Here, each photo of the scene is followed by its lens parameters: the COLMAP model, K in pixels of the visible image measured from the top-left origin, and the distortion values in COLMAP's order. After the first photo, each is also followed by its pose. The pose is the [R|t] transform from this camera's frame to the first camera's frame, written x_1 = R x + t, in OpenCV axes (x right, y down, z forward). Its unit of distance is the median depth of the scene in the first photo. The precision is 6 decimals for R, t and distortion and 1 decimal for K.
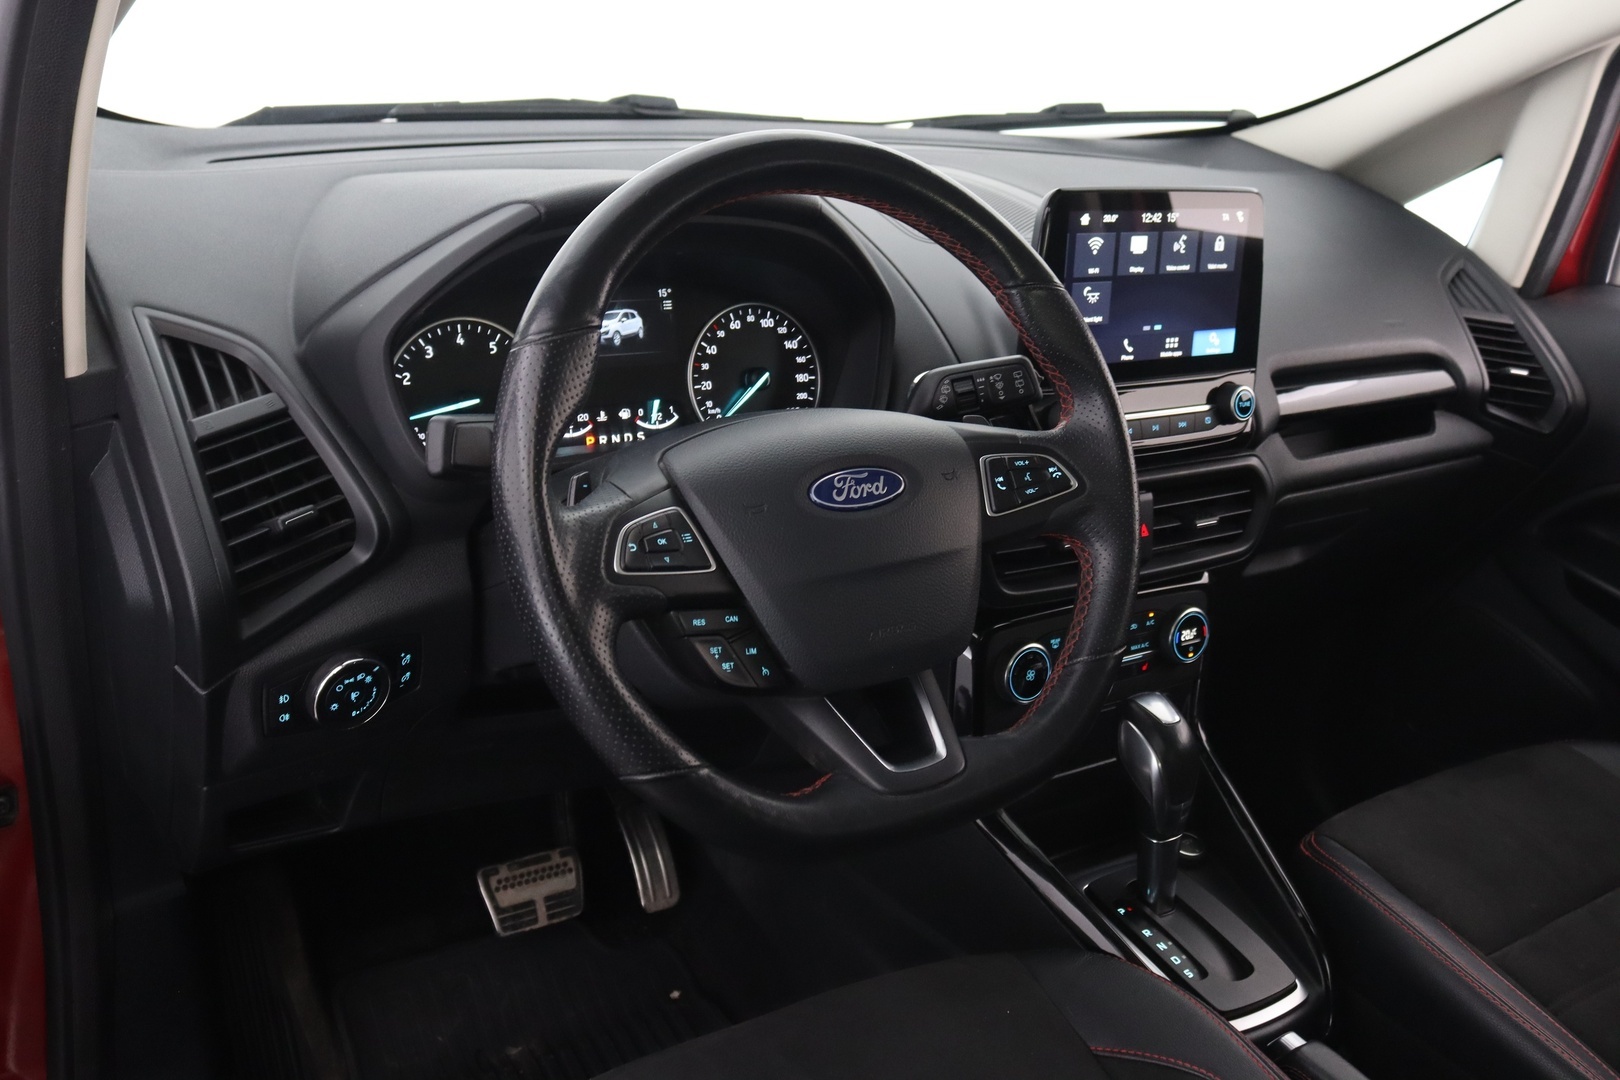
lens RADIAL K [[1579.8, 0, 810.0], [0, 1579.8, 540.0], [0, 0, 1]] dist [-0.127063, 0.000612]
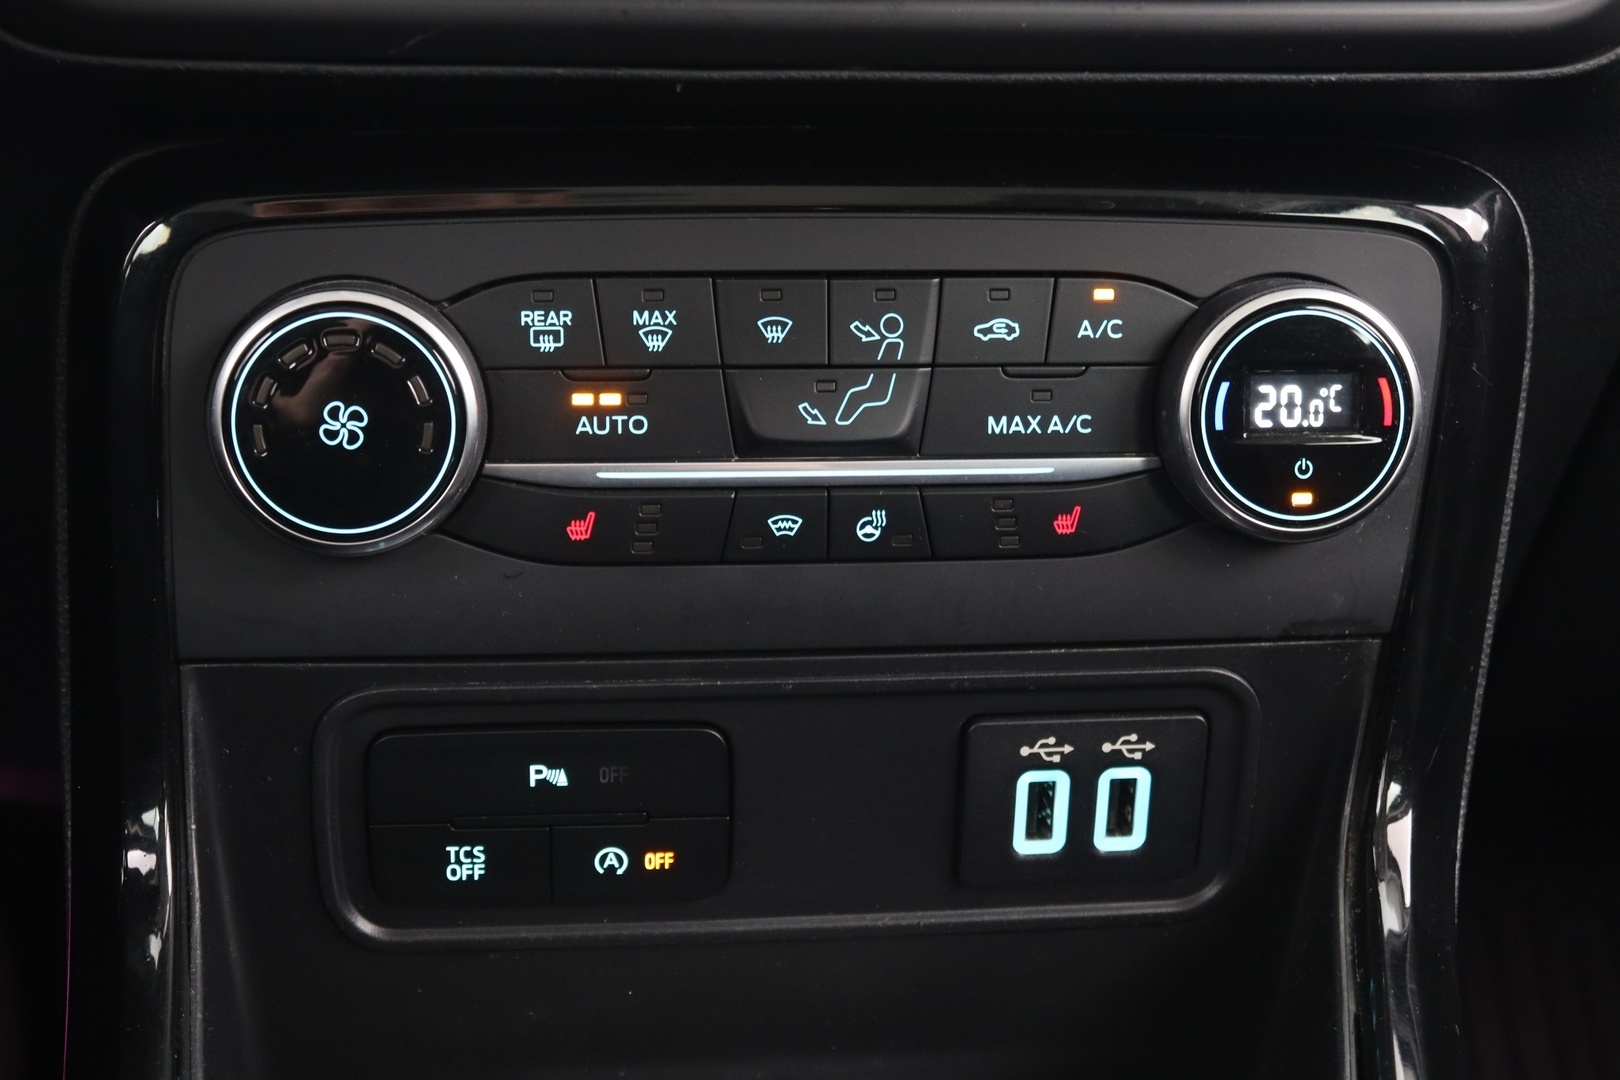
lens RADIAL K [[2128.6, 0, 810.0], [0, 2128.6, 540.0], [0, 0, 1]] dist [-0.029208, -0.031120]
pose [[0.893705, 0.072538, -0.442752, 0.370607], [-0.107986, 0.992610, -0.055349, 0.122200], [0.435465, 0.097277, 0.894934, 0.817338]]
